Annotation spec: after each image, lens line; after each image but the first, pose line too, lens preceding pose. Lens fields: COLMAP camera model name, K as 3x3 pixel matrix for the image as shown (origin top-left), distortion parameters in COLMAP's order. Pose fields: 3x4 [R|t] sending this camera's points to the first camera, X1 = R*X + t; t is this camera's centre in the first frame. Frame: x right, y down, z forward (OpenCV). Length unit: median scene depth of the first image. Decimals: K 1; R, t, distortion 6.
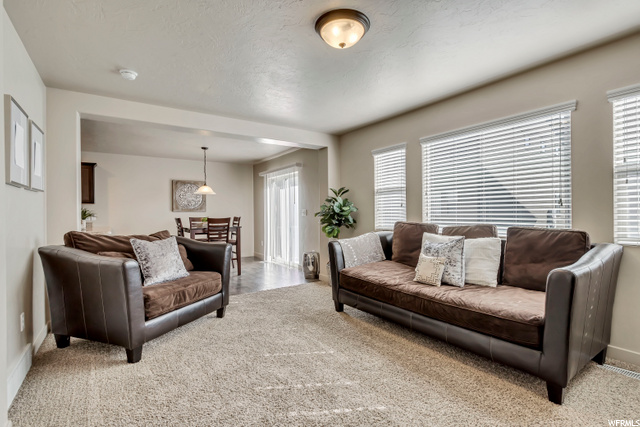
lens RADIAL K [[303.9, 0, 320.0], [0, 303.9, 213.5], [0, 0, 1]] dist [0.014083, 0.000141]
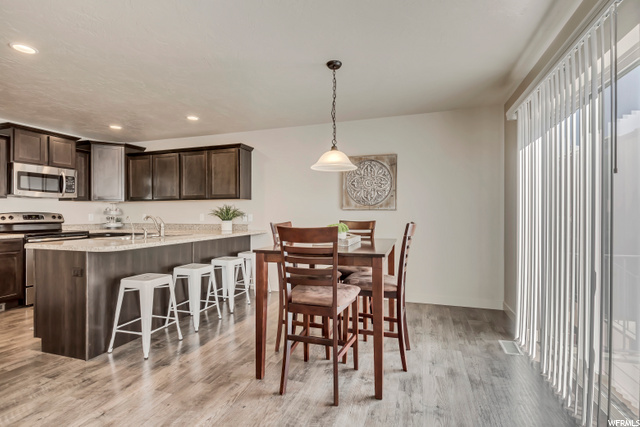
lens RADIAL K [[303.9, 0, 320.0], [0, 303.9, 213.5], [0, 0, 1]] dist [0.014083, 0.000141]
pose [[0.605004, 0.006637, -0.796195, -0.060346], [-0.005432, 0.999976, 0.004208, -0.002862], [0.796204, 0.001779, 0.605026, 1.016402]]
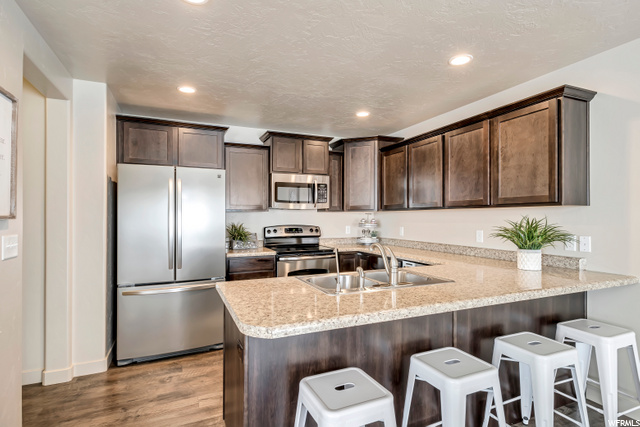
lens RADIAL K [[329.7, 0, 320.5], [0, 329.7, 216.9], [0, 0, 1]] dist [0.015044, -0.000037]
pose [[-0.191659, 0.007834, -0.981430, -0.448558], [-0.003112, 0.999958, 0.008590, -0.030678], [0.981457, 0.004701, -0.191626, 1.147882]]
